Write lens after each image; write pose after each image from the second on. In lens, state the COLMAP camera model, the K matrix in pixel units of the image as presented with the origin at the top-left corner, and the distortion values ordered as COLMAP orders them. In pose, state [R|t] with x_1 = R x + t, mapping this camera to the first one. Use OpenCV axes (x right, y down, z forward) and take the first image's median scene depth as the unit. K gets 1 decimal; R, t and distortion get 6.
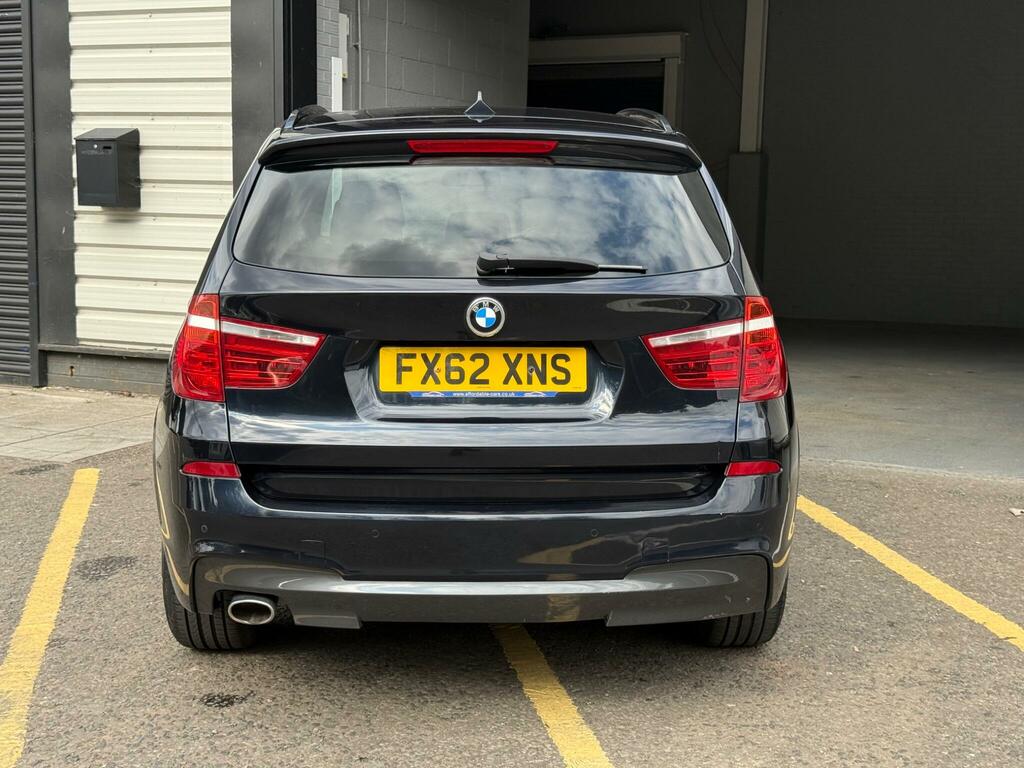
lens RADIAL K [[1412.7, 0, 515.6], [0, 1412.7, 380.4], [0, 0, 1]] dist [0.106011, 0.000000]
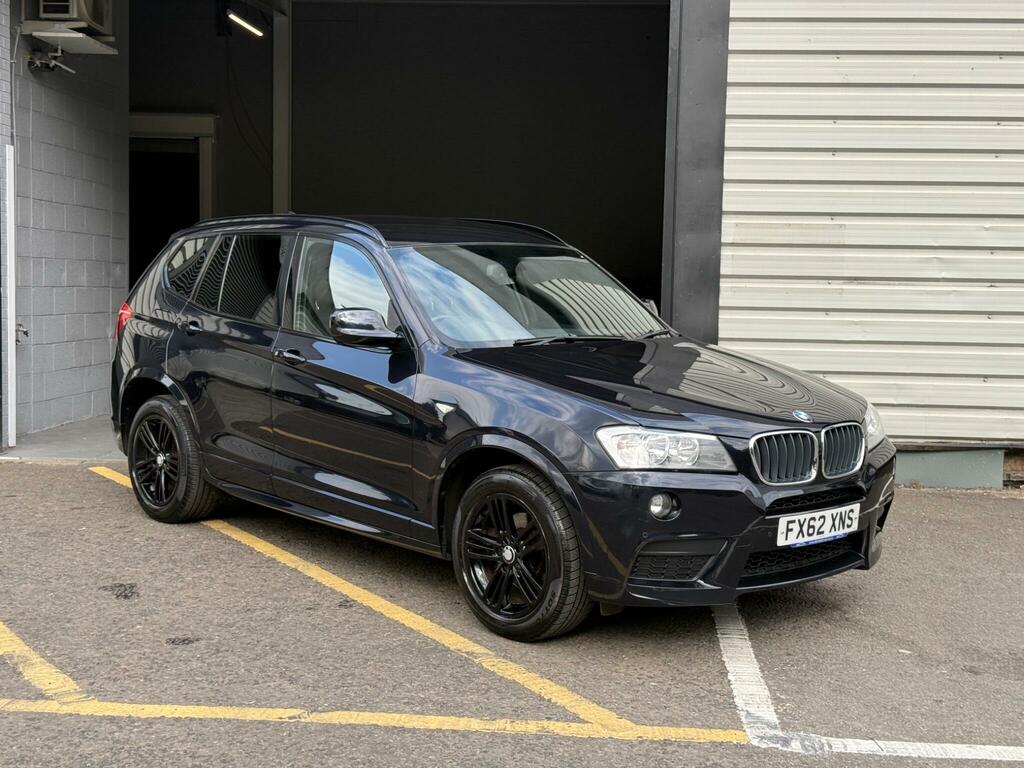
lens RADIAL K [[1412.7, 0, 507.4], [0, 1412.7, 376.4], [0, 0, 1]] dist [0.106011, 0.000000]
pose [[0.924607, -0.026422, 0.380005, -0.204611], [0.043014, 0.998453, -0.035236, 0.013368], [-0.378486, 0.048925, 0.924313, -0.199368]]
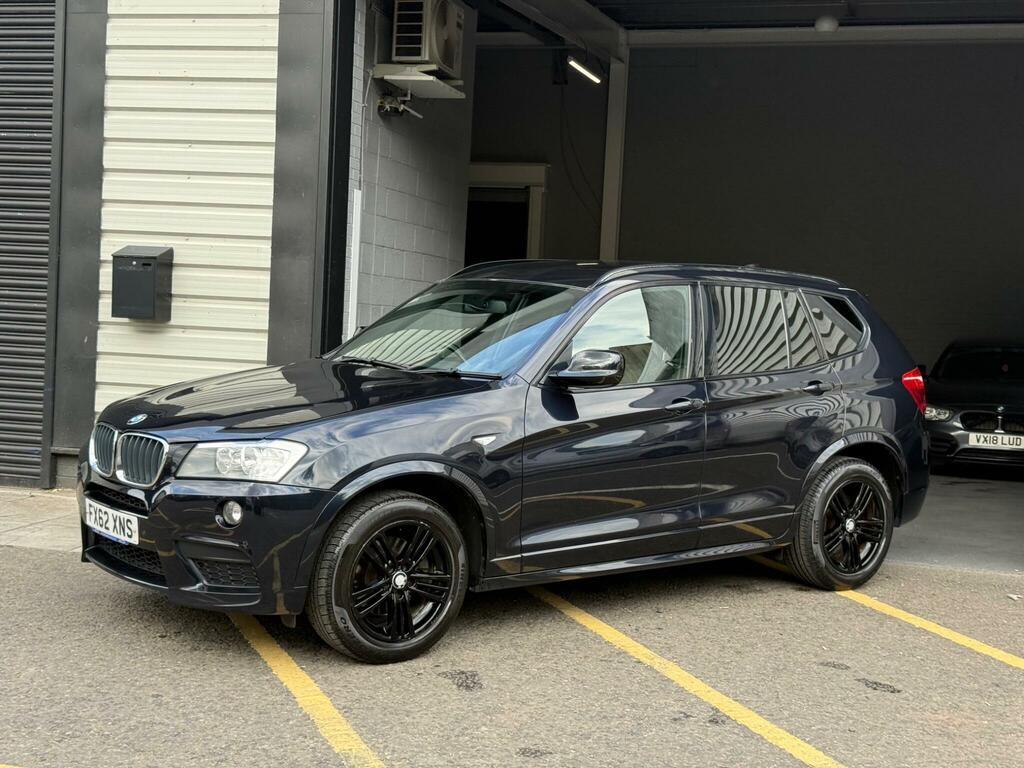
lens RADIAL K [[1412.7, 0, 527.1], [0, 1412.7, 372.9], [0, 0, 1]] dist [0.106011, 0.000000]
pose [[0.981425, 0.021174, 0.190675, -0.209920], [-0.006263, 0.996897, -0.078466, -0.000166], [-0.191745, 0.075814, 0.978512, -0.092615]]
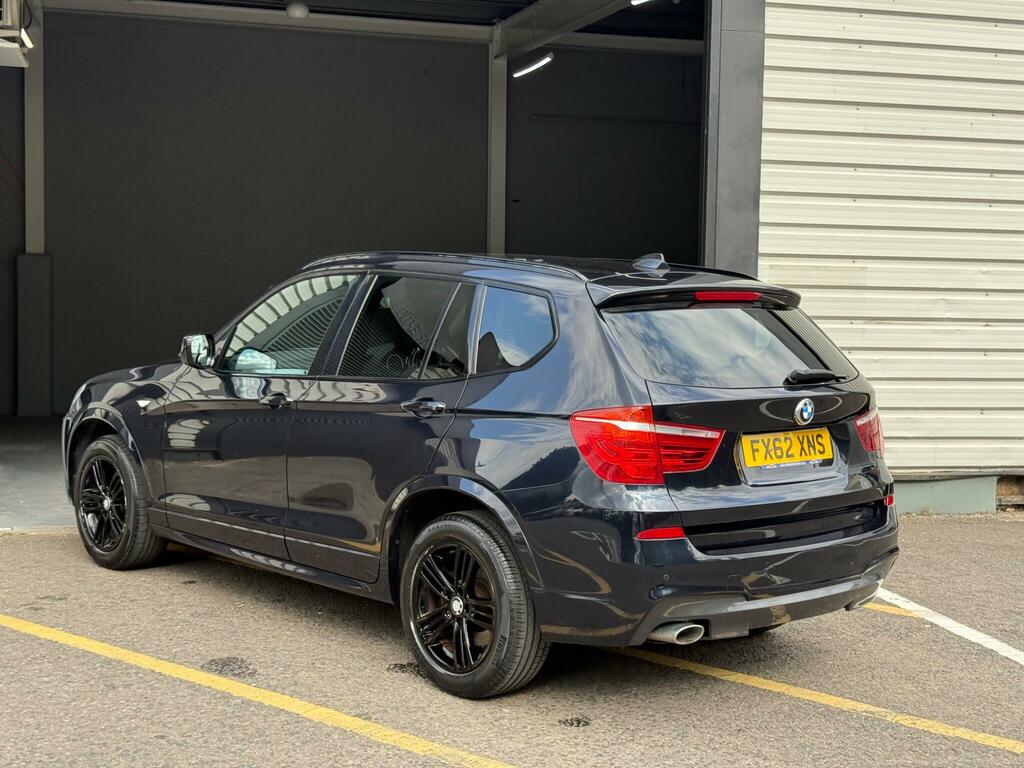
lens RADIAL K [[1398.2, 0, 508.7], [0, 1398.2, 385.0], [0, 0, 1]] dist [0.107809, 0.000000]
pose [[0.767135, -0.036006, 0.640474, -0.492000], [0.073963, 0.996729, -0.032556, -0.019413], [-0.637207, 0.072346, 0.767289, 0.020763]]
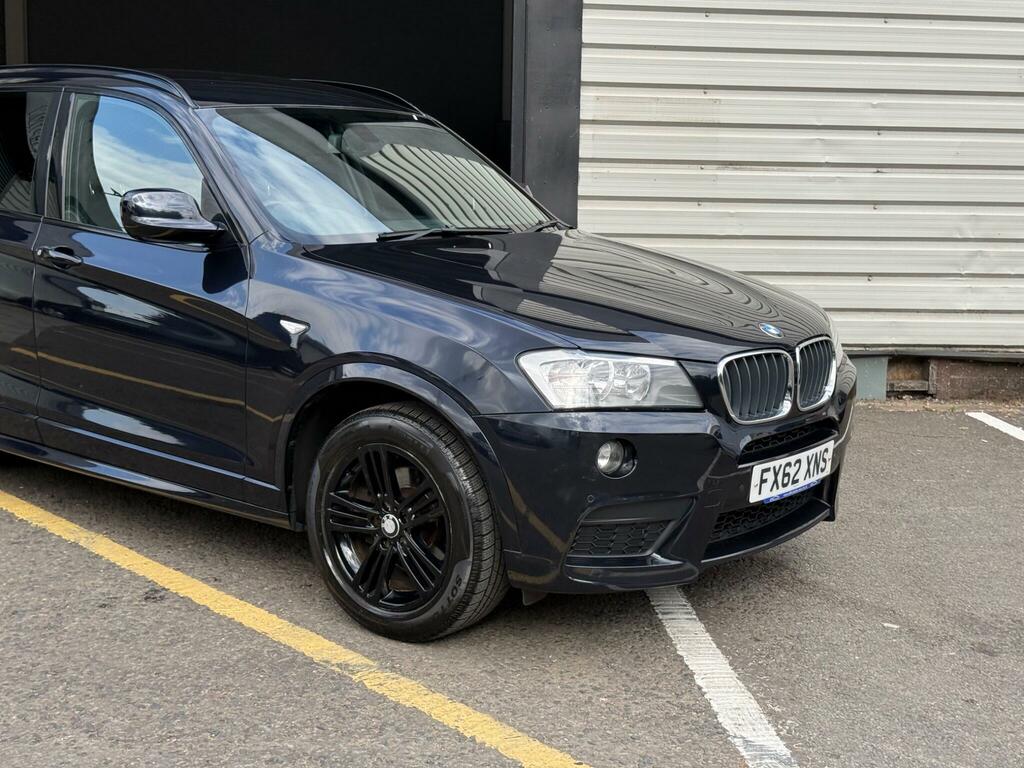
lens RADIAL K [[1412.7, 0, 509.8], [0, 1412.7, 365.5], [0, 0, 1]] dist [0.106011, 0.000000]
pose [[0.844471, -0.068261, 0.531233, -0.174239], [0.058306, 0.997667, 0.035510, 0.003601], [-0.532418, 0.000987, 0.846481, -0.016776]]
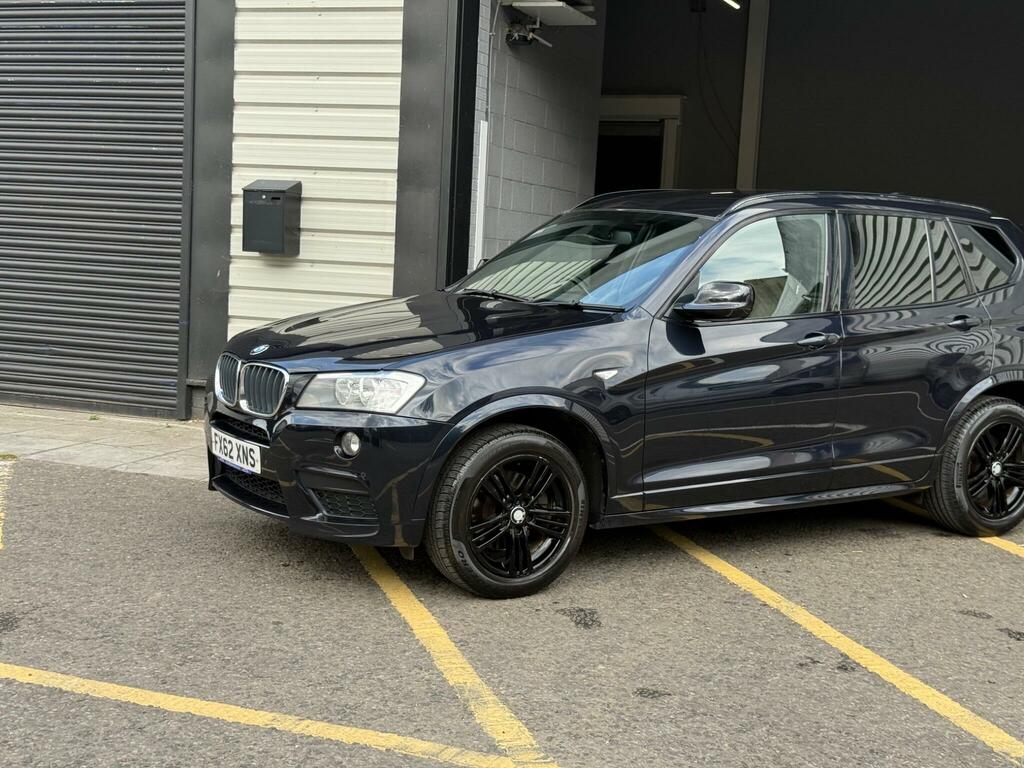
lens RADIAL K [[1412.7, 0, 509.7], [0, 1412.7, 386.2], [0, 0, 1]] dist [0.106011, 0.000000]
pose [[0.996147, 0.021366, 0.085056, -0.200276], [-0.019198, 0.999472, -0.026224, 0.002724], [-0.085572, 0.024490, 0.996031, -0.073729]]
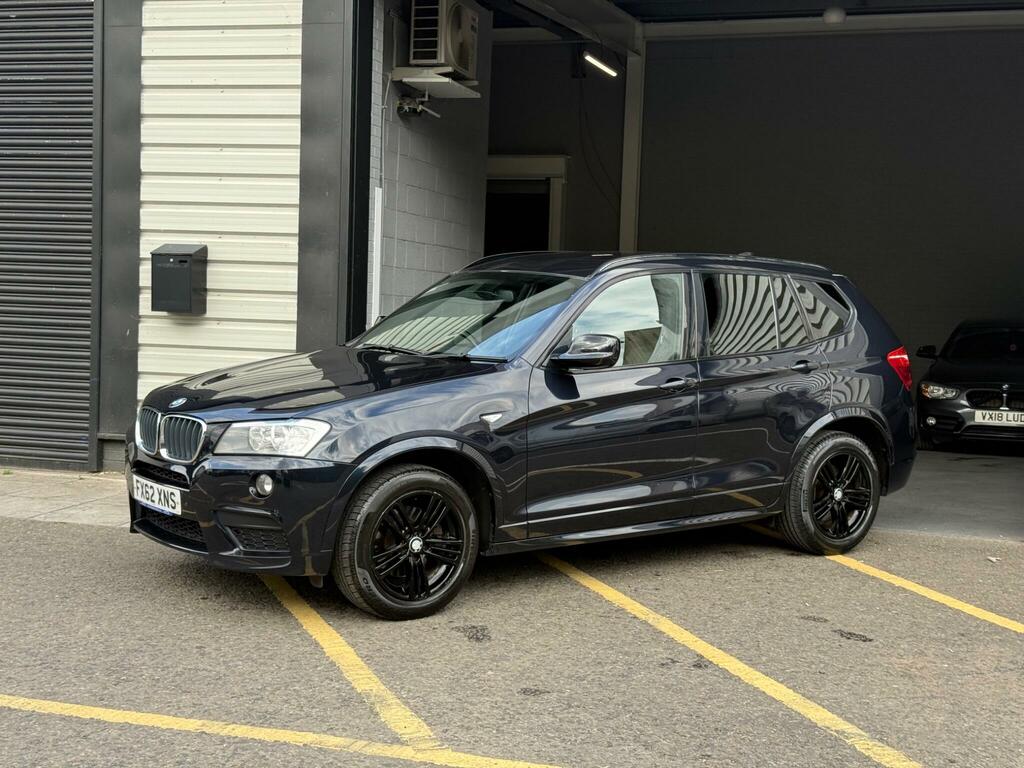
lens RADIAL K [[1412.7, 0, 520.9], [0, 1412.7, 379.4], [0, 0, 1]] dist [0.106011, 0.000000]
pose [[0.986571, 0.004975, 0.163259, -0.206245], [0.005882, 0.997806, -0.065951, 0.008259], [-0.163229, 0.066026, 0.984376, -0.160947]]
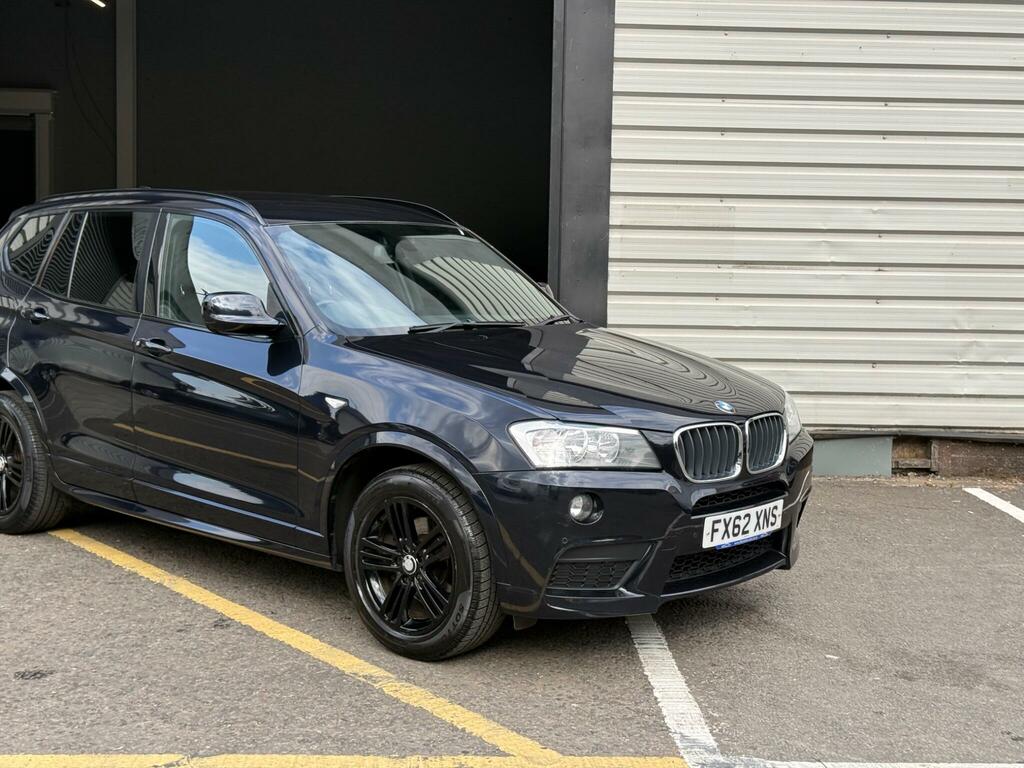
lens RADIAL K [[1412.7, 0, 519.1], [0, 1412.7, 355.3], [0, 0, 1]] dist [0.106011, 0.000000]
pose [[0.874822, -0.030800, 0.483464, -0.200586], [0.055085, 0.997829, -0.036107, 0.009315], [-0.481302, 0.058219, 0.874619, -0.134096]]
